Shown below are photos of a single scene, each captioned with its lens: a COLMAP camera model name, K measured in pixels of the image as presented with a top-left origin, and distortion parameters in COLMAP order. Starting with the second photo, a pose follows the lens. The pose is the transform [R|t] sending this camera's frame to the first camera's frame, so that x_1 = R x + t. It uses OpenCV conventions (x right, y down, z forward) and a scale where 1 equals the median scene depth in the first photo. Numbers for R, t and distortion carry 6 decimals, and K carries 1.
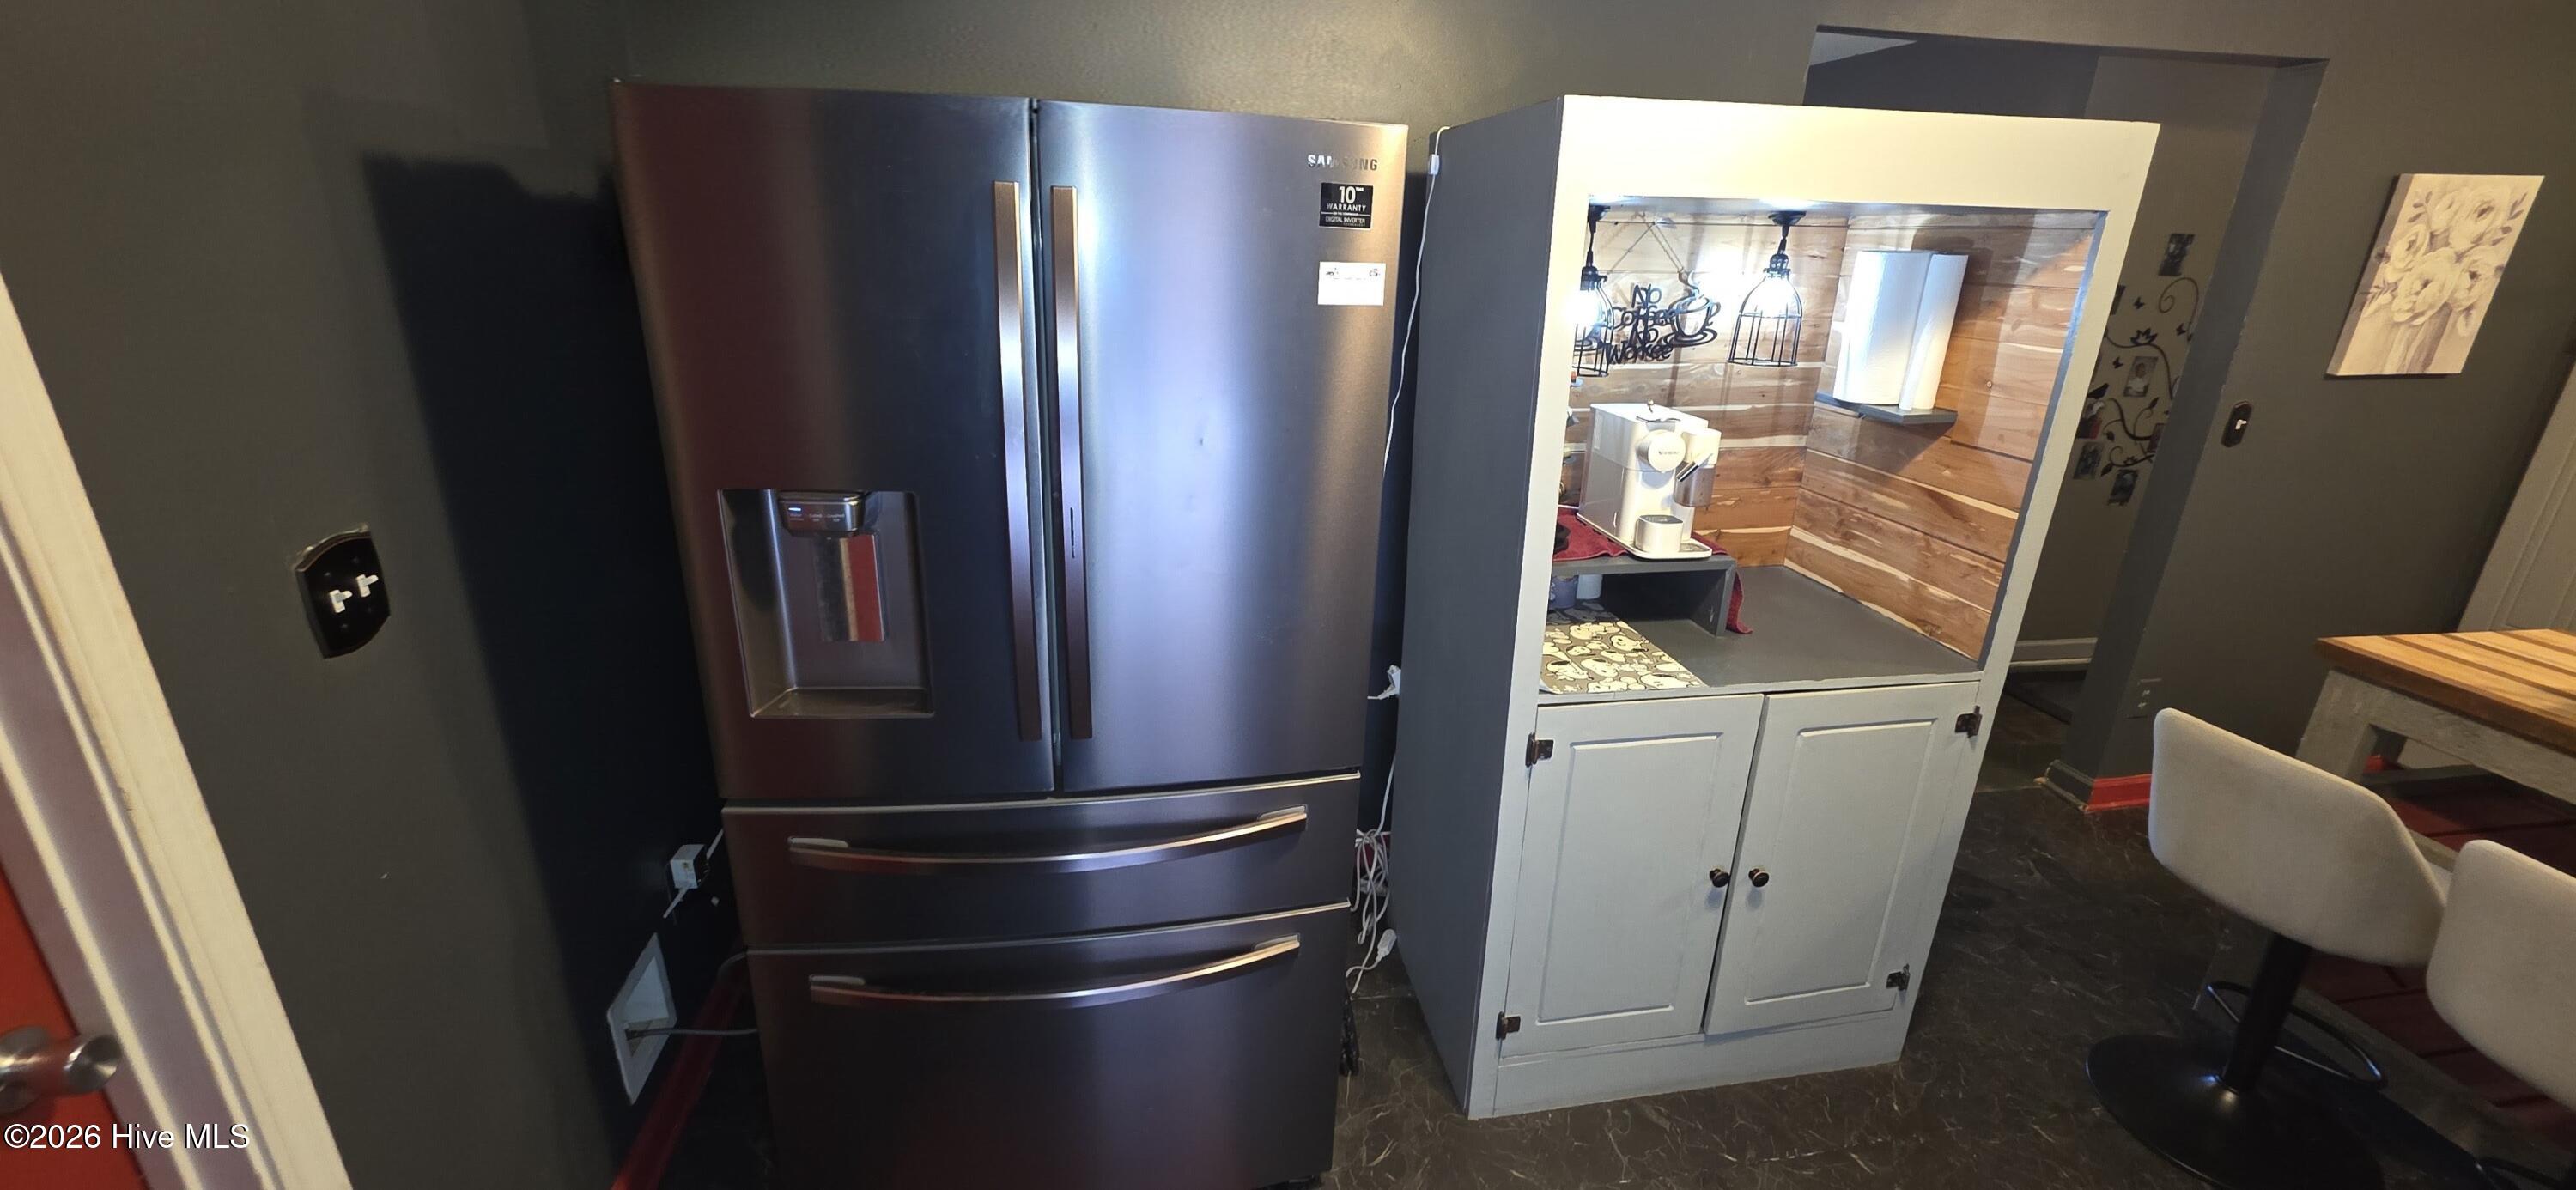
lens RADIAL K [[1026.9, 0, 1288.6], [0, 1026.9, 598.8], [0, 0, 1]] dist [0.002677, 0.000521]
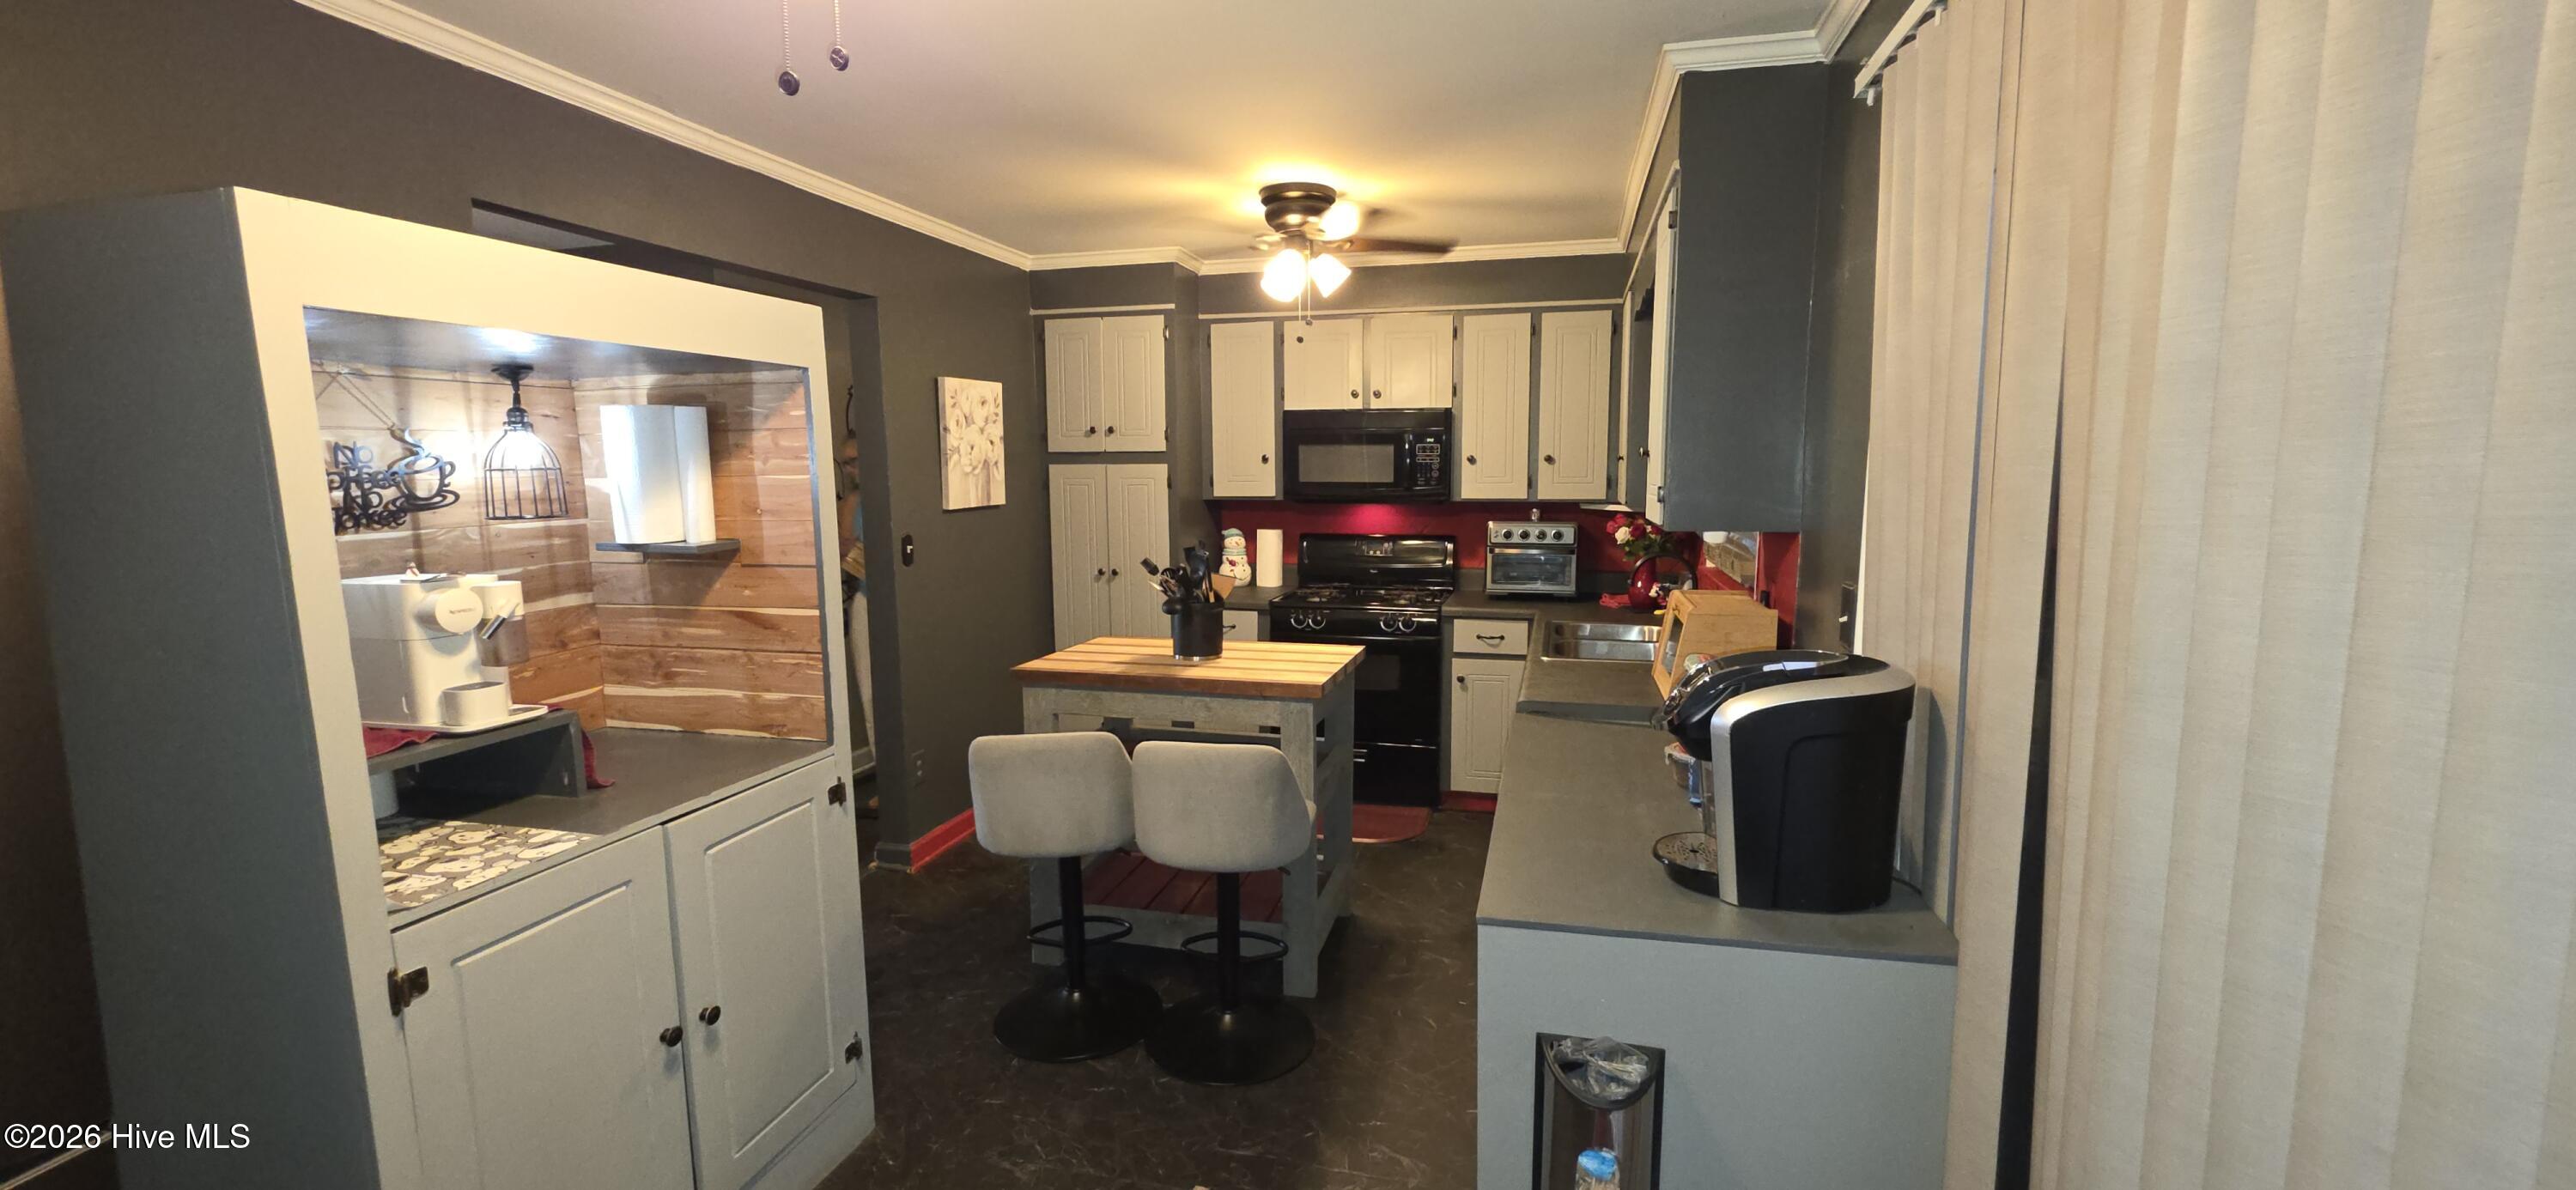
lens RADIAL K [[1026.9, 0, 1292.9], [0, 1026.9, 587.7], [0, 0, 1]] dist [0.002677, 0.000521]
pose [[0.421228, -0.140172, 0.896057, -0.108664], [0.320373, 0.947288, -0.002418, 0.063655], [-0.848486, 0.288092, 0.443931, -0.003922]]
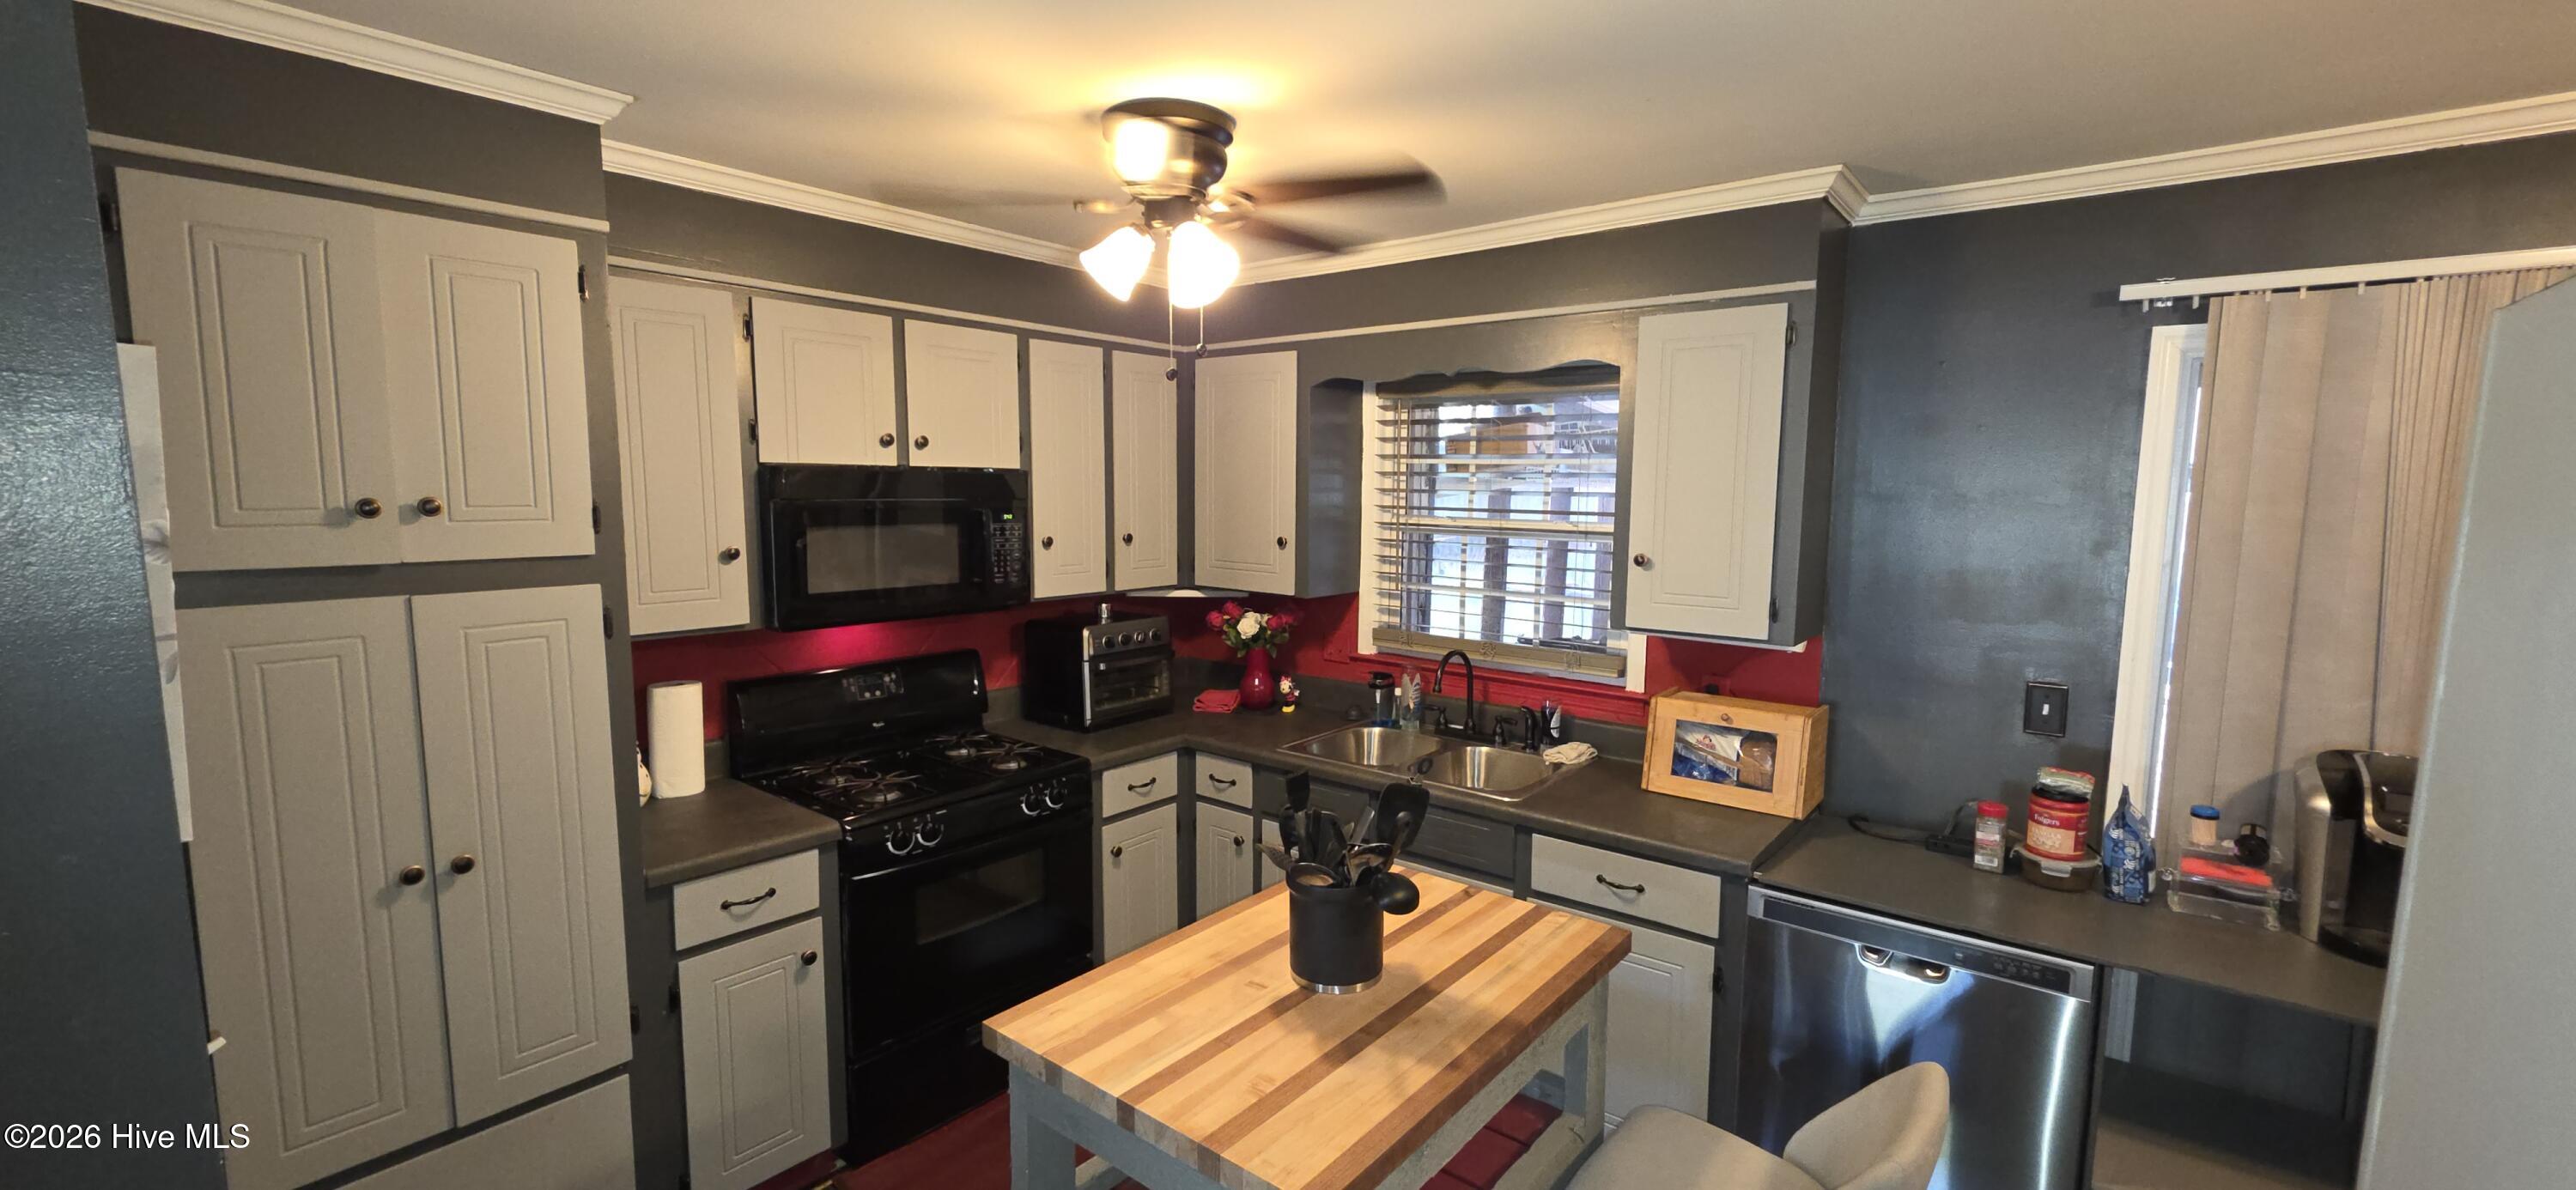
lens RADIAL K [[1026.9, 0, 1293.1], [0, 1026.9, 593.1], [0, 0, 1]] dist [0.002677, 0.000521]
pose [[-0.646241, -0.113574, 0.754635, 0.675766], [0.232265, 0.912678, 0.336263, -0.471329], [-0.726929, 0.392582, -0.563430, 1.264445]]
